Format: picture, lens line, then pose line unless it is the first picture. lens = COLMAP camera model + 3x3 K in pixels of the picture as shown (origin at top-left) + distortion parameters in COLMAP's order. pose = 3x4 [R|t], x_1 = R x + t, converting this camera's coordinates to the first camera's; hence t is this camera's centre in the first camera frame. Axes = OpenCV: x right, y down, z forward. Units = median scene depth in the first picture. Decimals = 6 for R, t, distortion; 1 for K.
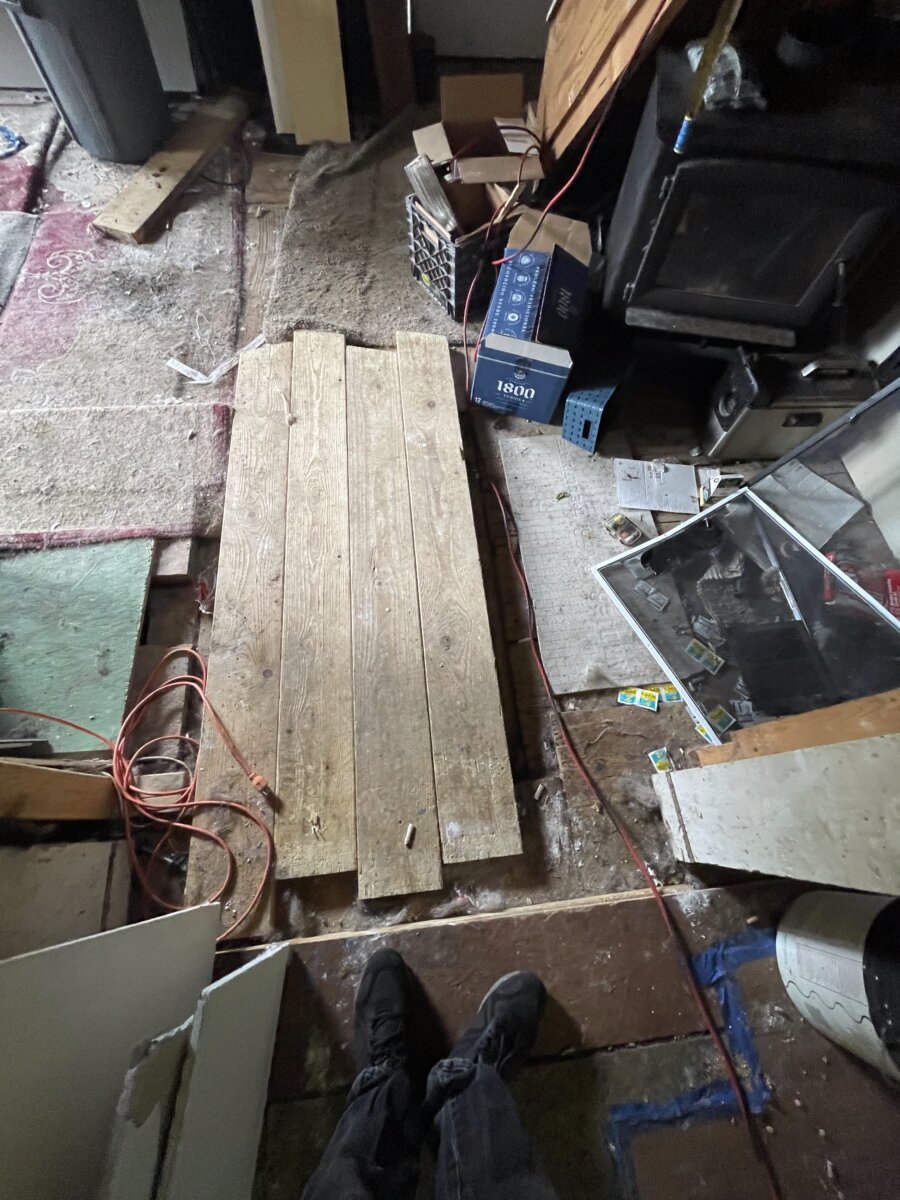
lens RADIAL K [[486.5, 0, 447.9], [0, 486.5, 602.8], [0, 0, 1]] dist [-0.000805, -0.000293]
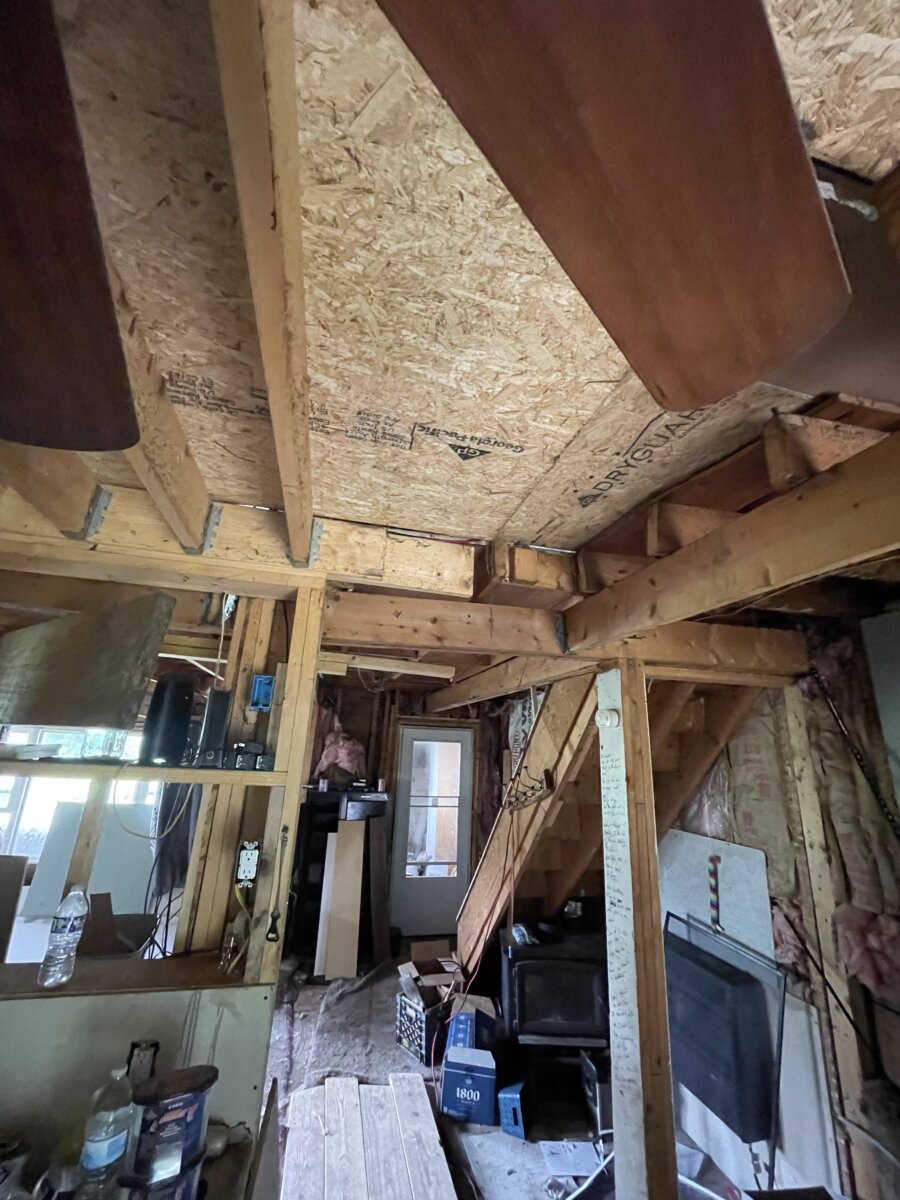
lens RADIAL K [[486.5, 0, 452.8], [0, 486.5, 604.4], [0, 0, 1]] dist [-0.000805, -0.000293]
pose [[0.990356, 0.034522, 0.134180, -0.177822], [0.128556, 0.132181, -0.982854, 0.896307], [-0.051666, 0.990624, 0.126468, -0.801697]]
